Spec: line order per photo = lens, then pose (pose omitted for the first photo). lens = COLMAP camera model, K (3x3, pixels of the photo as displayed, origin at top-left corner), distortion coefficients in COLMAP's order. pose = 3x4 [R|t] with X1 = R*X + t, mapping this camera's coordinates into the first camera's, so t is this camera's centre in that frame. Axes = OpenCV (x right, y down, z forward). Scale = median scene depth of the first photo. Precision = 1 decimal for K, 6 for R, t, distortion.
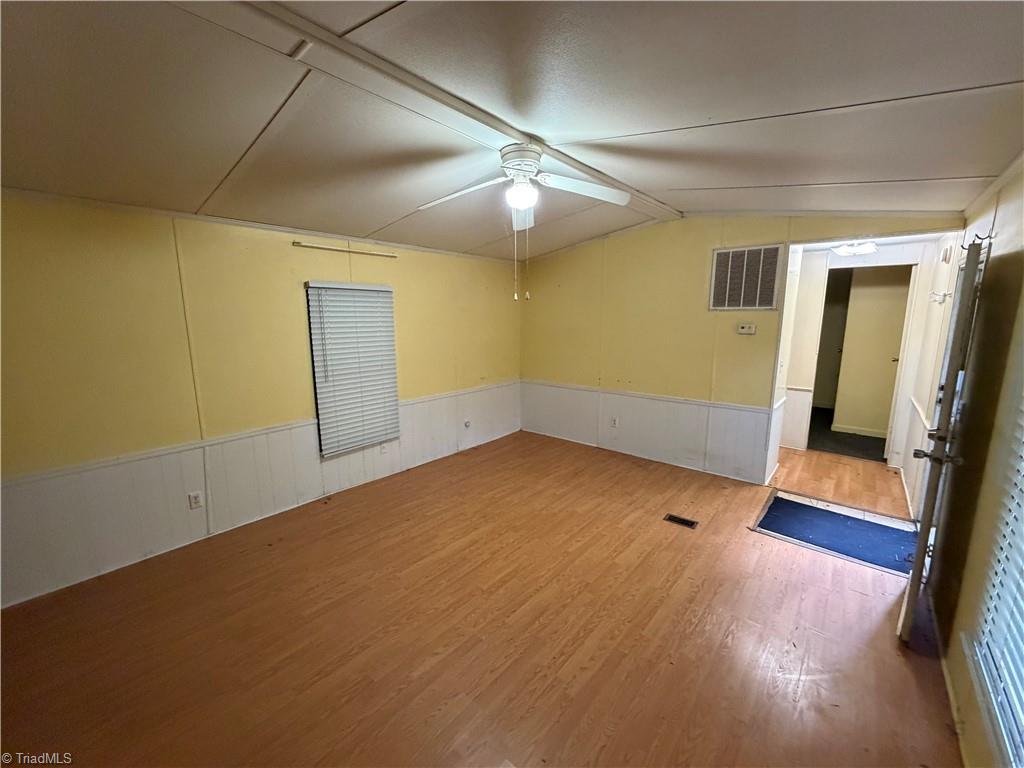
lens RADIAL K [[409.5, 0, 512.8], [0, 409.5, 382.4], [0, 0, 1]] dist [0.001183, 0.000136]
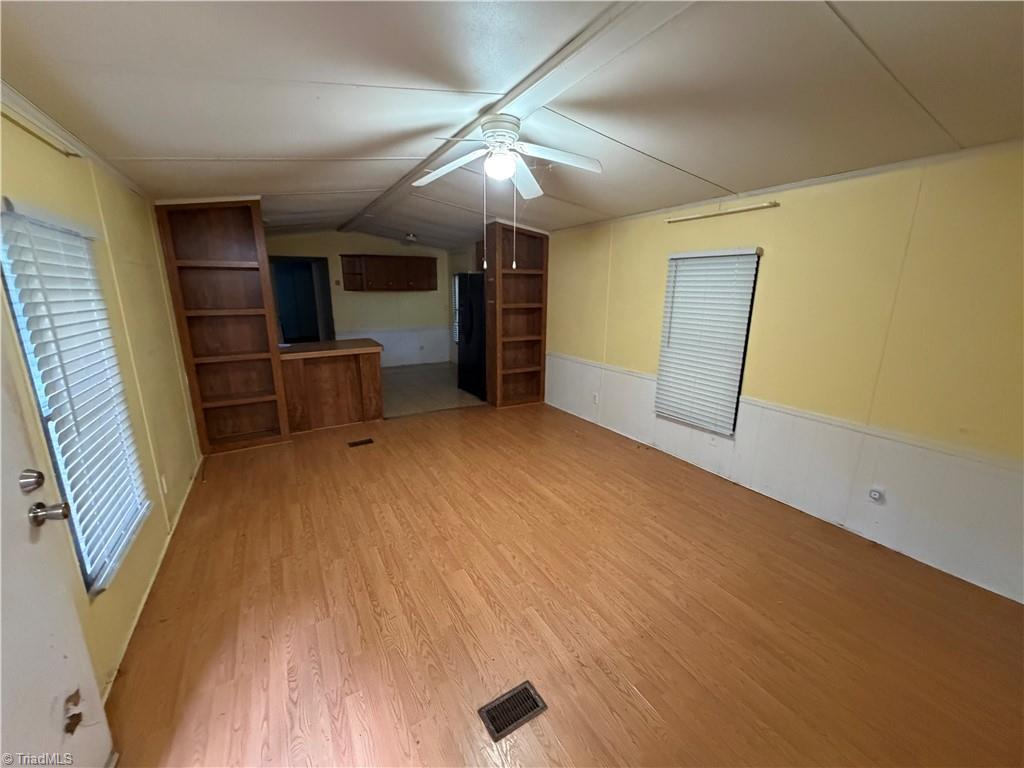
lens RADIAL K [[409.5, 0, 505.6], [0, 409.5, 382.6], [0, 0, 1]] dist [0.001183, 0.000136]
pose [[-0.349084, 0.215049, -0.912082, 0.796995], [-0.155896, 0.946421, 0.282812, -0.172573], [0.924033, 0.240916, -0.296855, 1.072383]]
